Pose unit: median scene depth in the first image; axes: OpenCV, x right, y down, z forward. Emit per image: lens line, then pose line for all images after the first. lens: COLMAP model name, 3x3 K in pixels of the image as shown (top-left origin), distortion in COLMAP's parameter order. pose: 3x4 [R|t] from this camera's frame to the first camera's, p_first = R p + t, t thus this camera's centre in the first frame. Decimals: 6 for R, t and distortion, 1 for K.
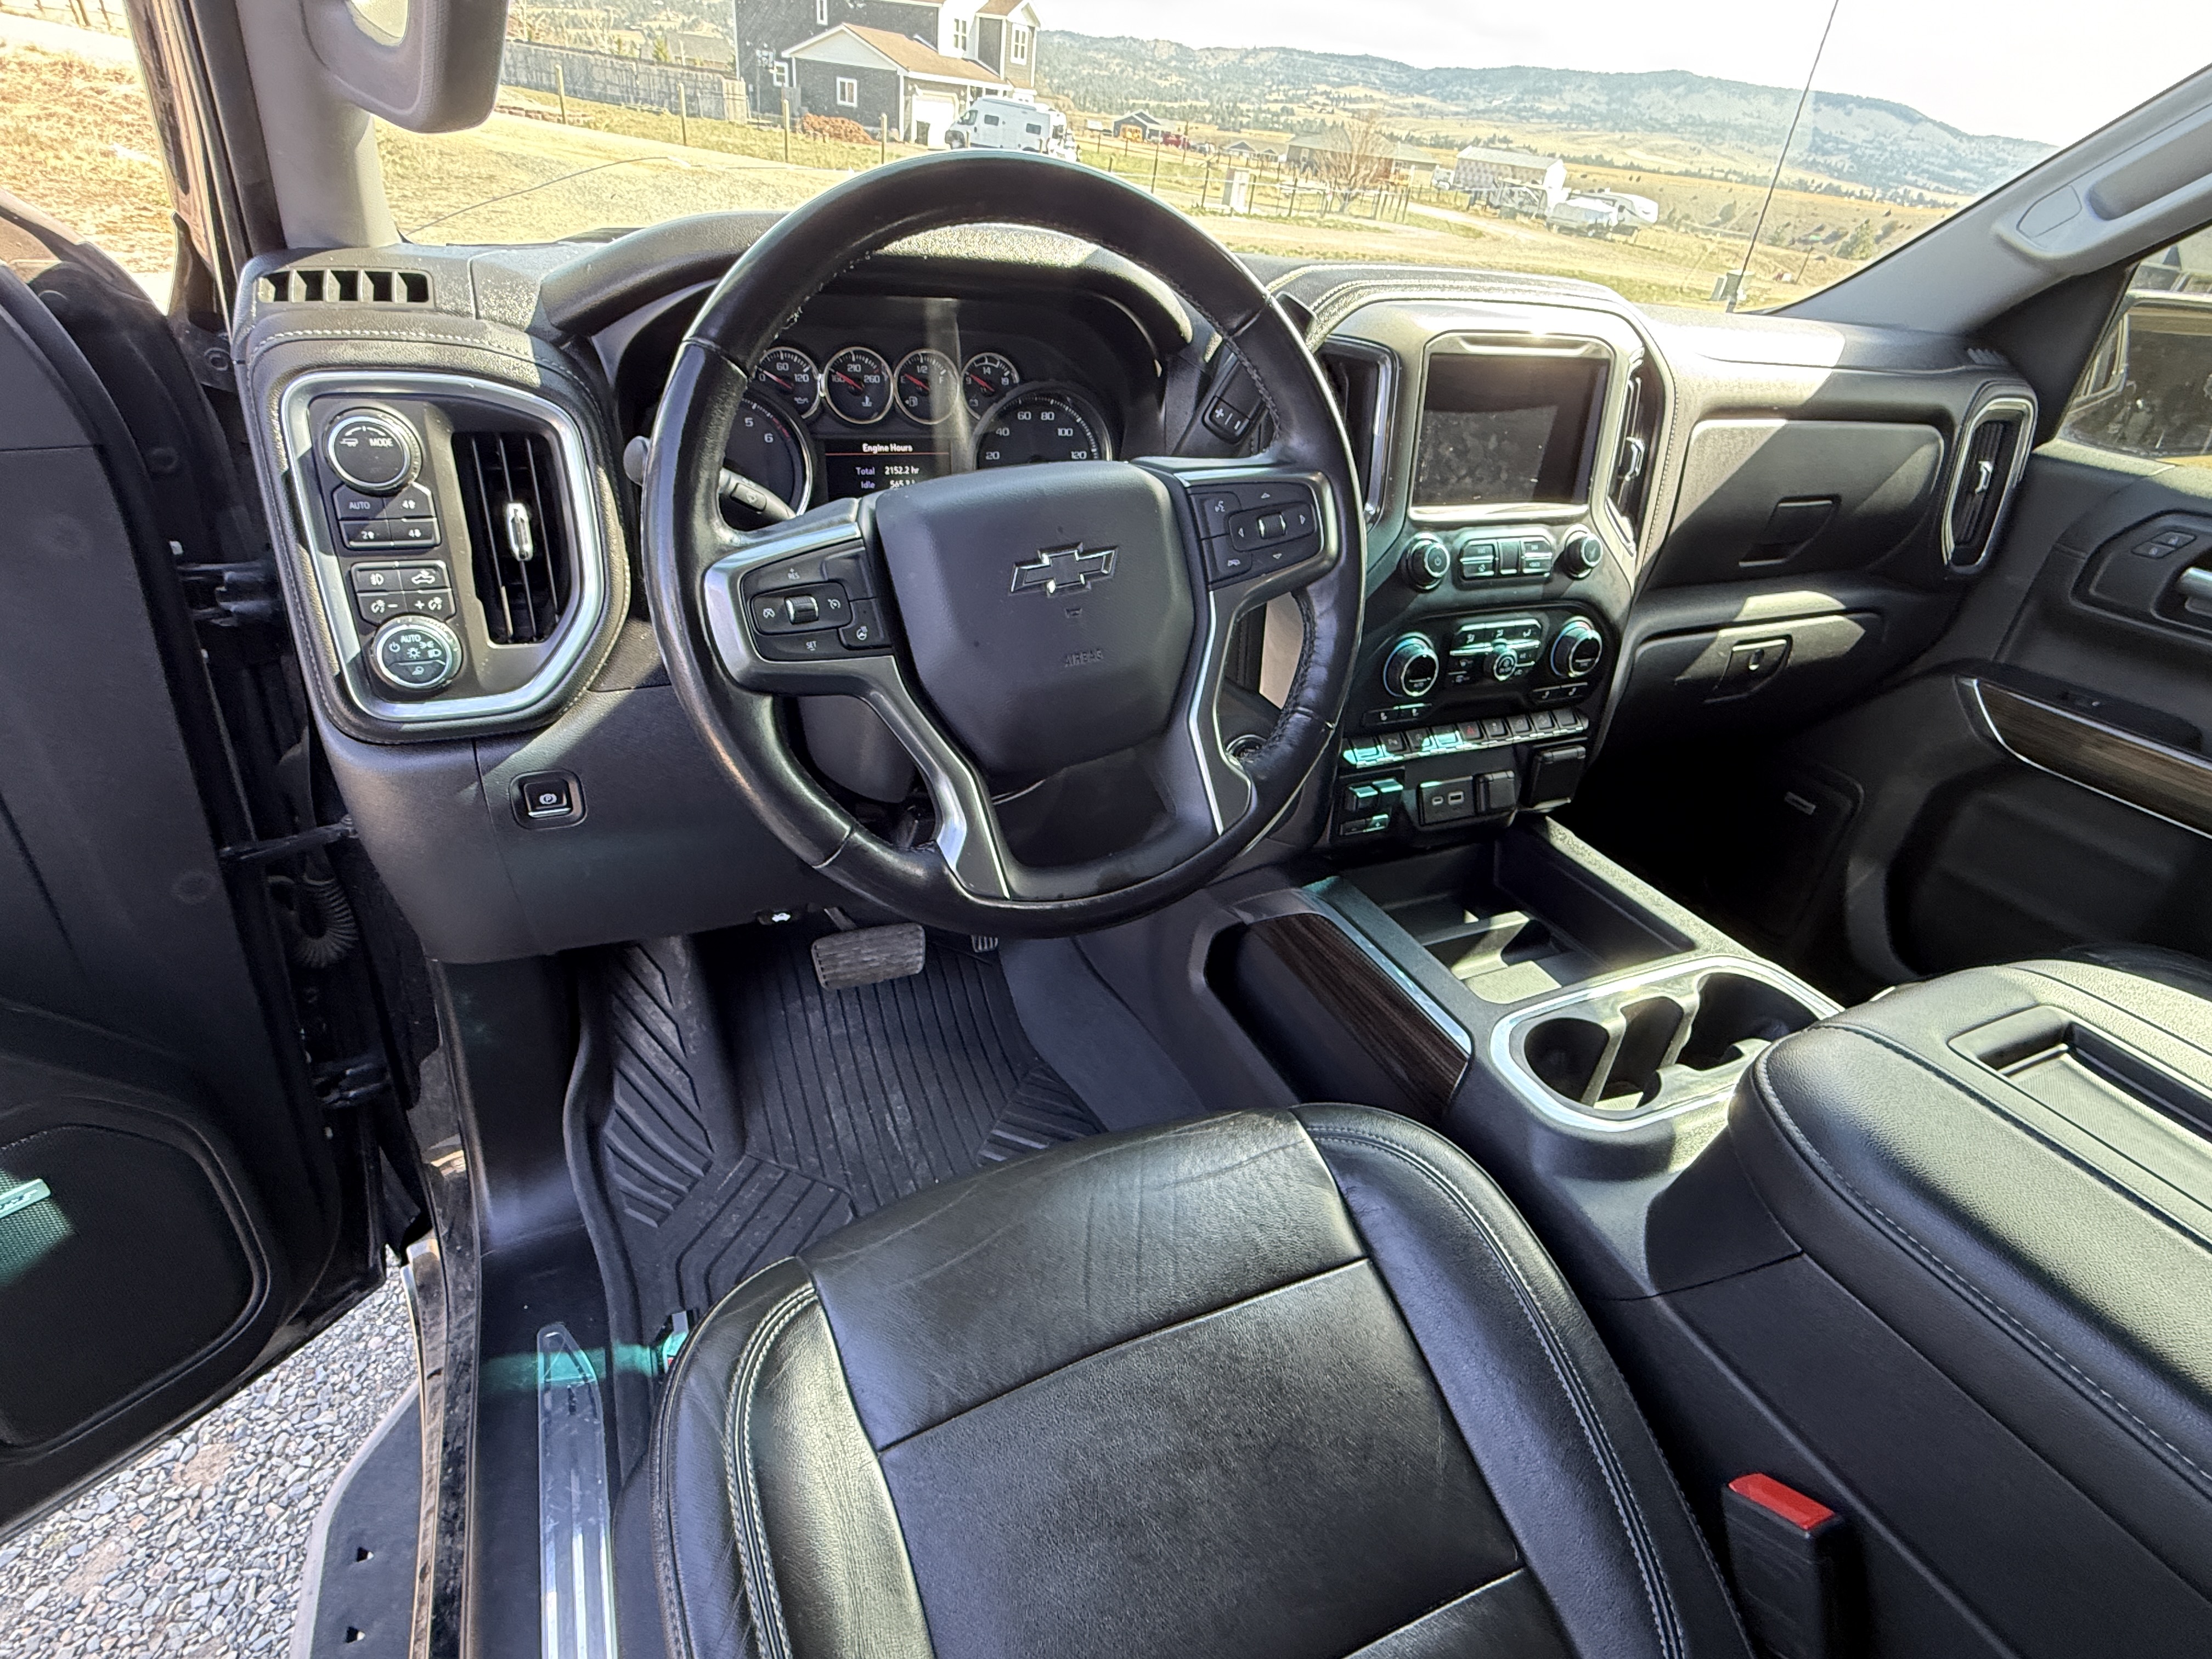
lens RADIAL K [[1083.3, 0, 1106.0], [0, 1083.3, 829.5], [0, 0, 1]] dist [0.000440, 0.000718]
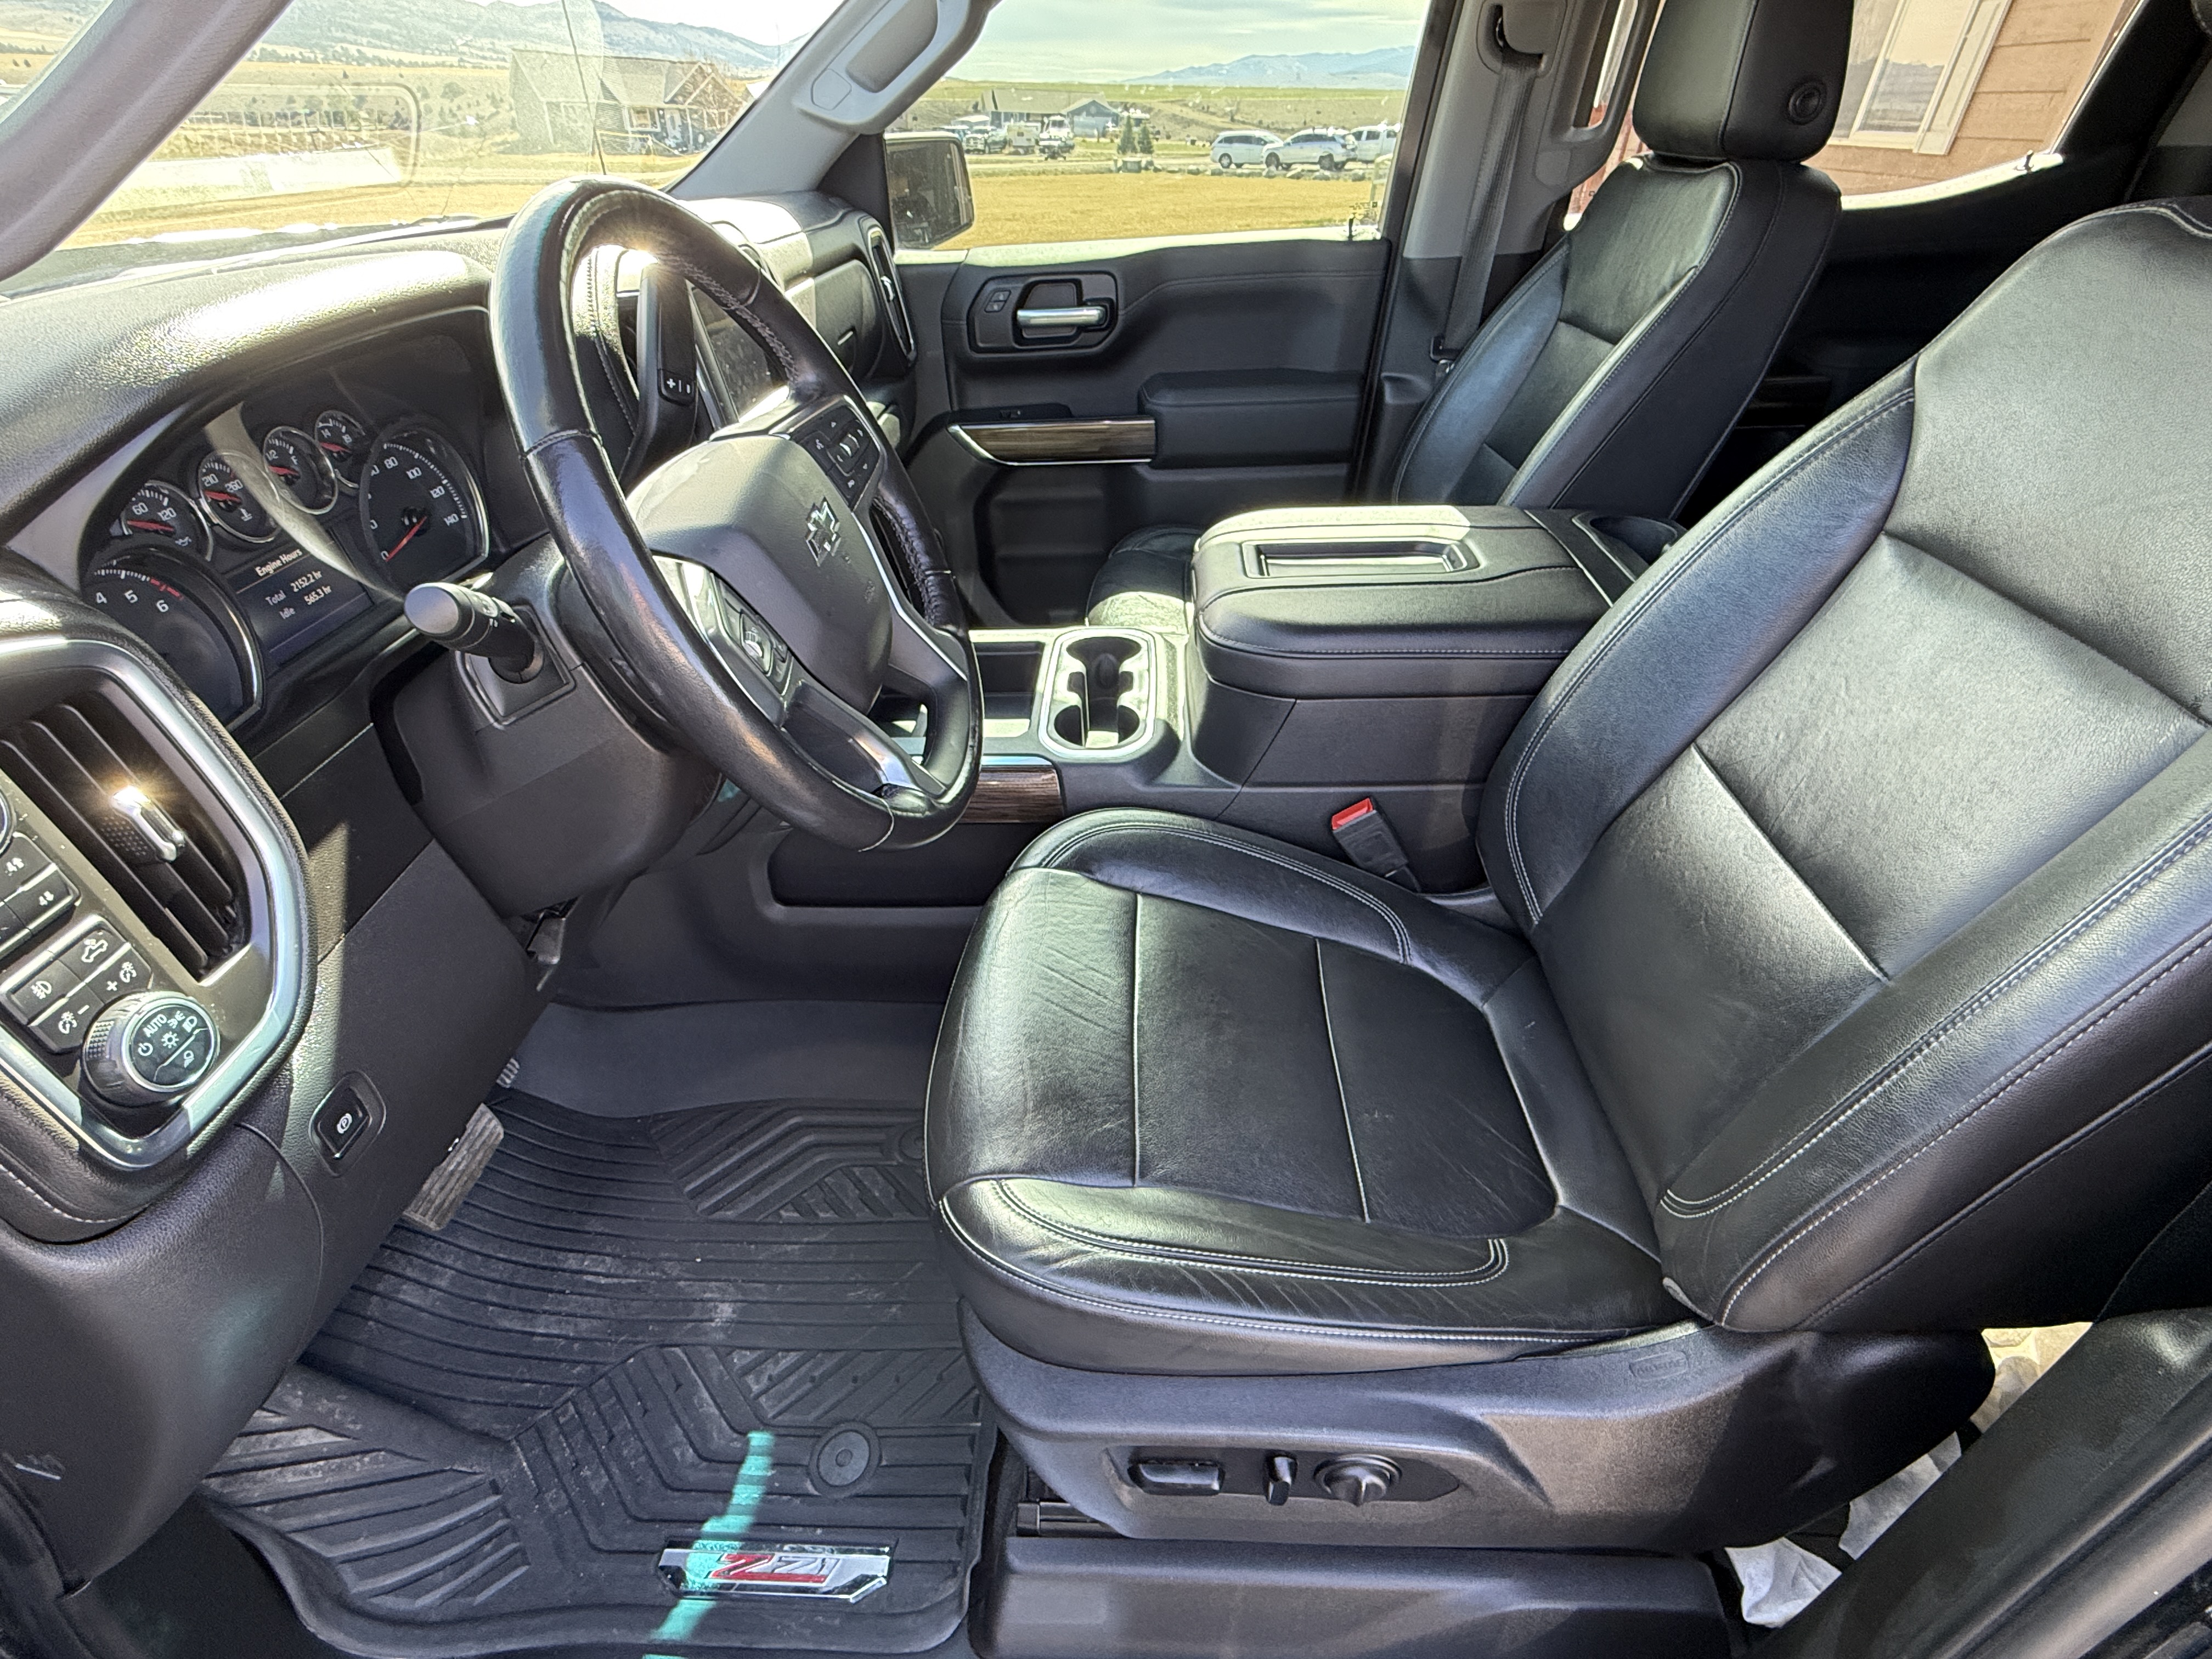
lens RADIAL K [[1083.3, 0, 1106.0], [0, 1083.3, 829.5], [0, 0, 1]] dist [0.000440, 0.000718]
pose [[0.438081, -0.580482, 0.686386, -0.624498], [0.514614, 0.788002, 0.337971, -0.157409], [-0.737060, 0.205165, 0.643933, 0.071740]]
